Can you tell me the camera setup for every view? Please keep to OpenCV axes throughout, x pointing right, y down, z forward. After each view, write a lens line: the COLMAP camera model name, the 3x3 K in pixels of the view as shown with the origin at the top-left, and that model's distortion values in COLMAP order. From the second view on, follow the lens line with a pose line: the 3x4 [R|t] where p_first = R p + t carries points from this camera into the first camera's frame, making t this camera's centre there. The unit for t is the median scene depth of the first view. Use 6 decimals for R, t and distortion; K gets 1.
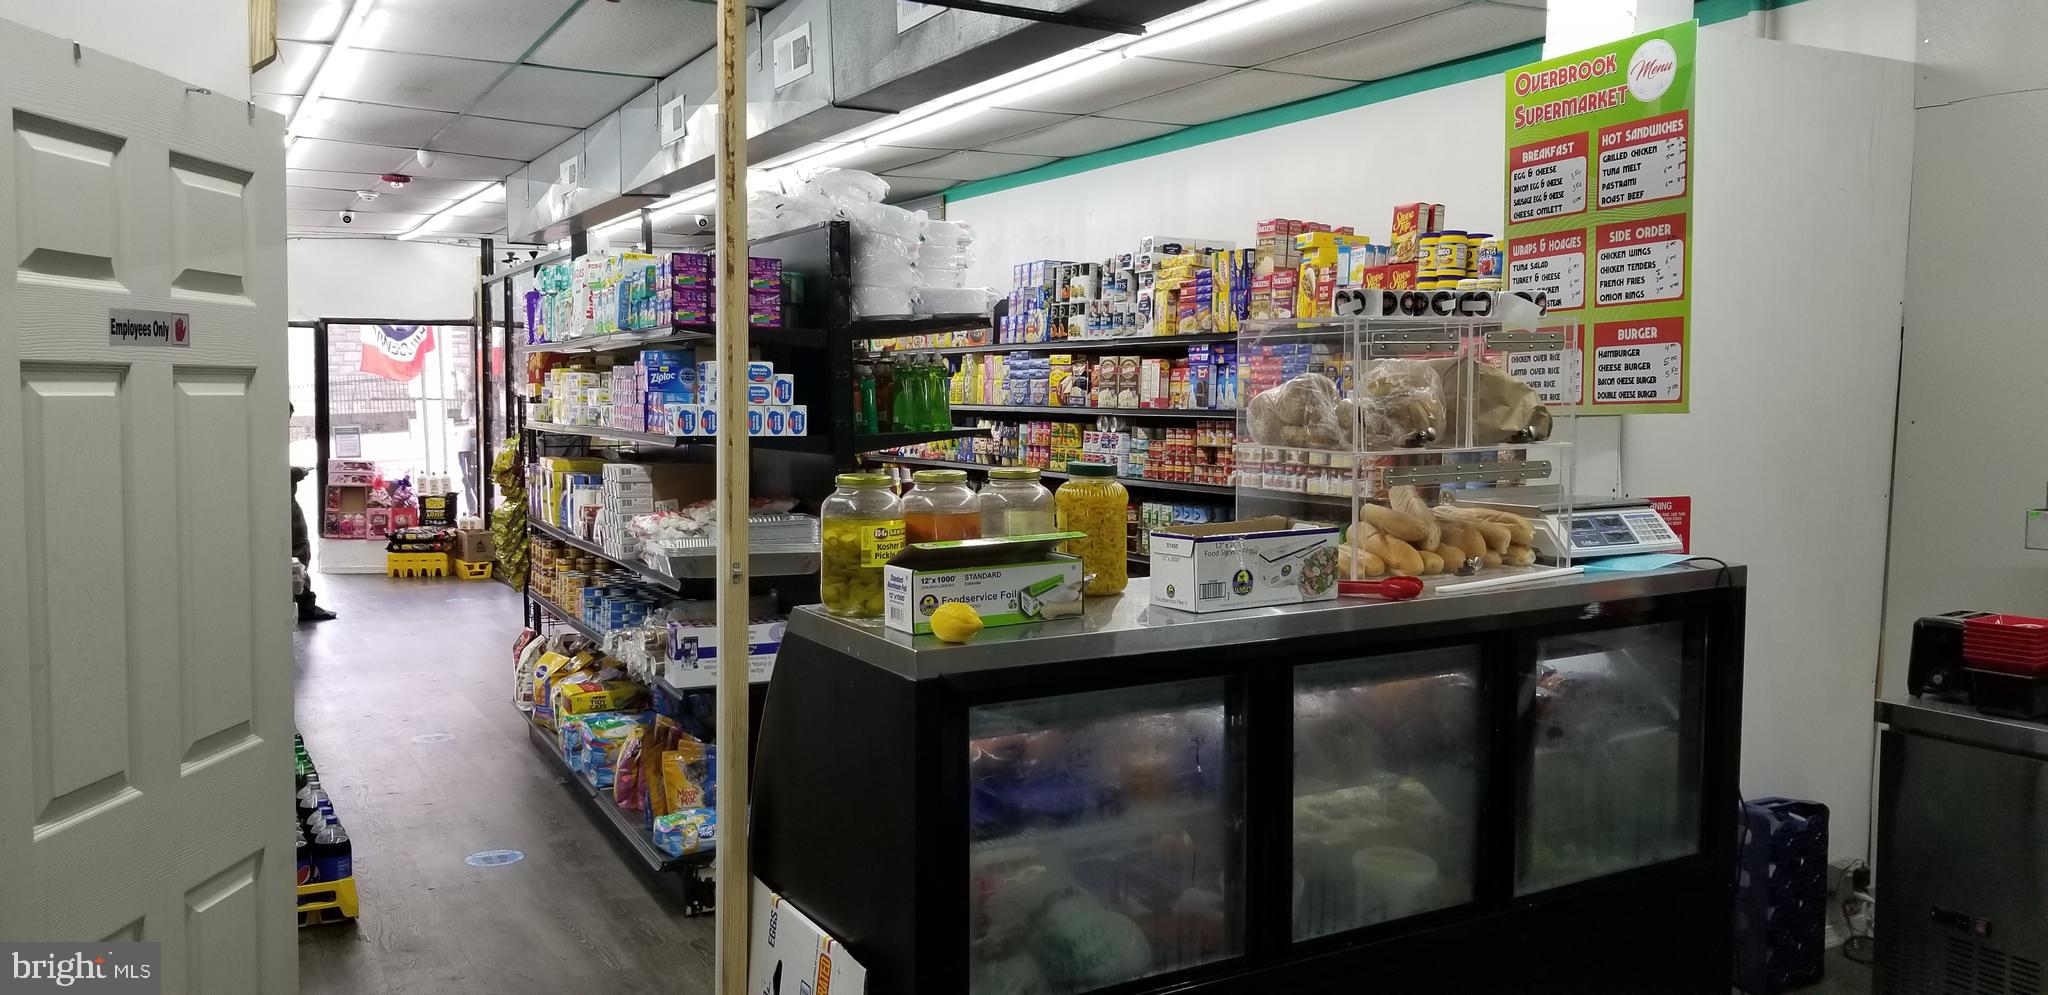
lens RADIAL K [[1591.0, 0, 1016.7], [0, 1591.0, 502.9], [0, 0, 1]] dist [0.070046, -0.116349]
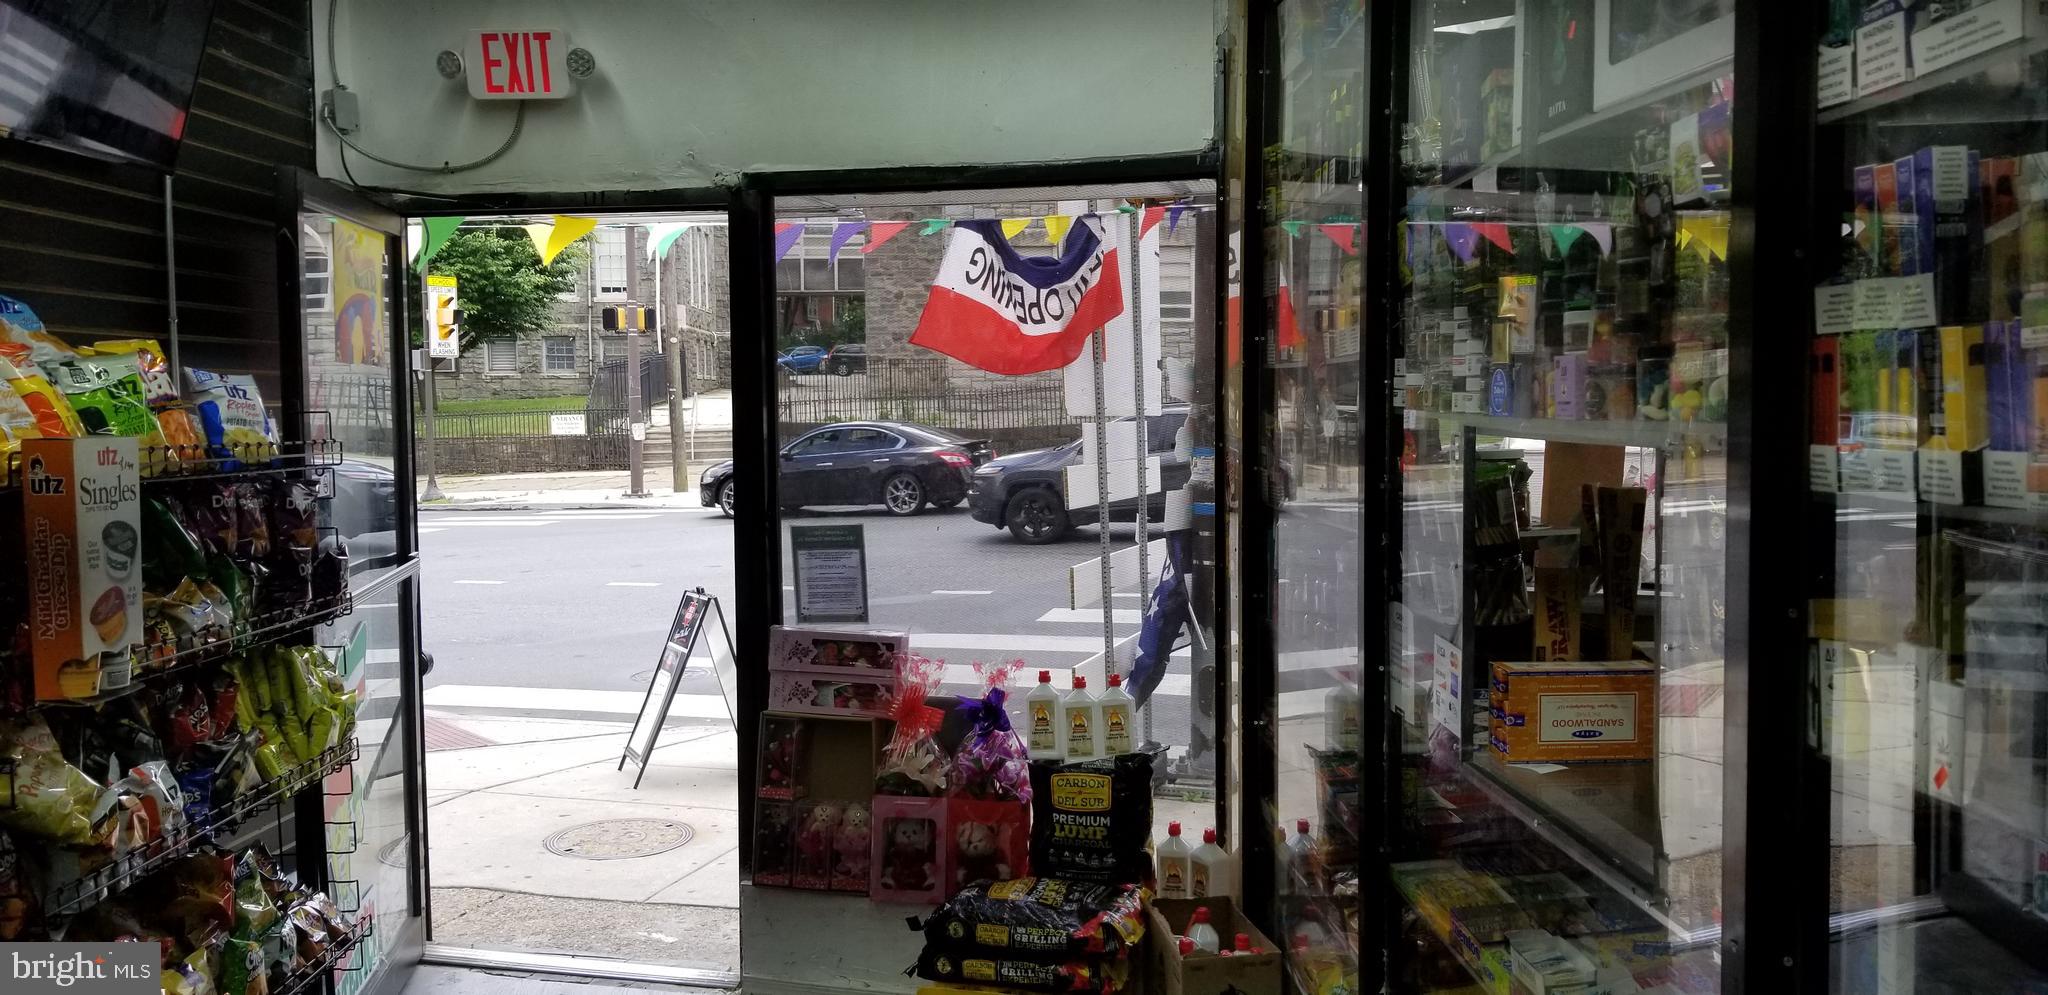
lens RADIAL K [[1591.0, 0, 1074.2], [0, 1591.0, 484.8], [0, 0, 1]] dist [0.070046, -0.116349]
pose [[0.921499, 0.005866, -0.388337, -0.253060], [-0.009932, 0.999915, -0.008464, -0.053141], [0.388255, 0.011657, 0.921478, 0.735141]]
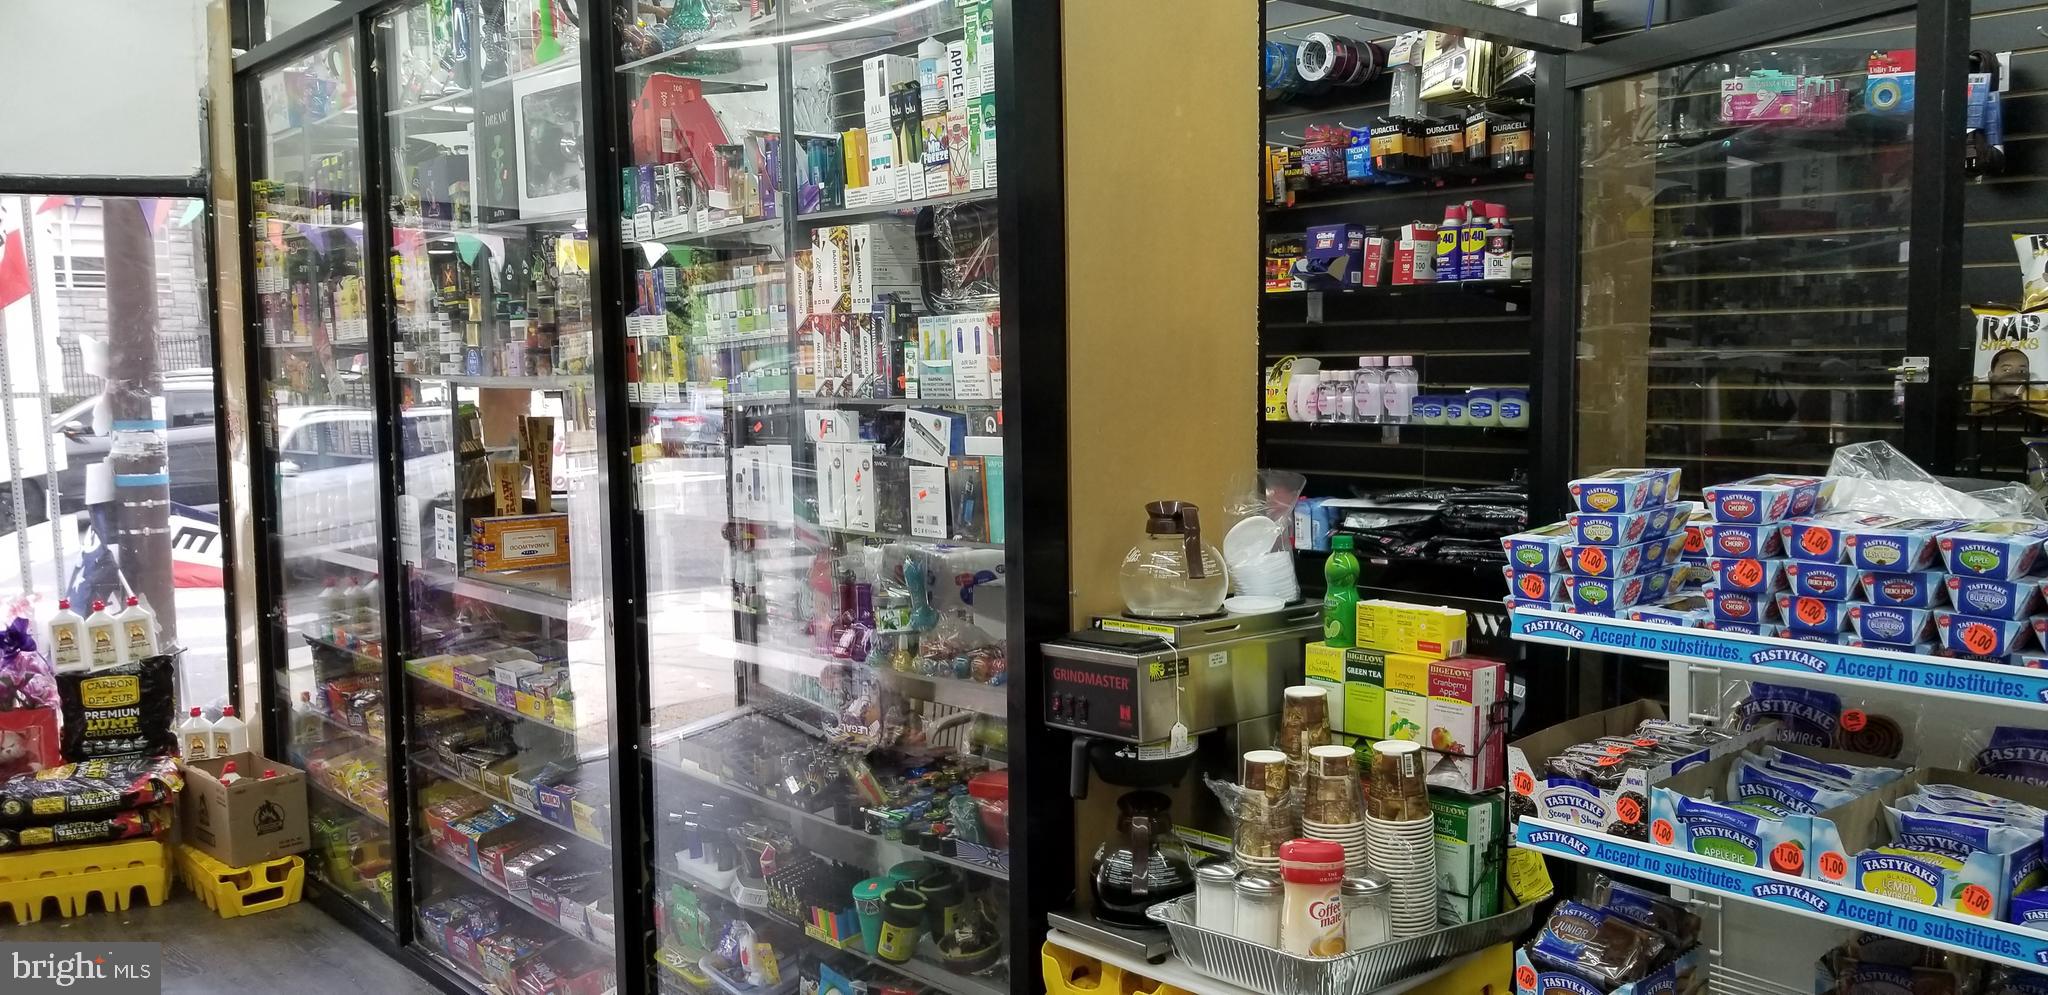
lens RADIAL K [[1591.0, 0, 1027.9], [0, 1591.0, 502.1], [0, 0, 1]] dist [0.070046, -0.116349]
pose [[0.969391, -0.041377, 0.242010, -0.250237], [0.036928, 0.999056, 0.022894, -0.042876], [-0.242729, -0.013256, 0.970004, 0.605014]]
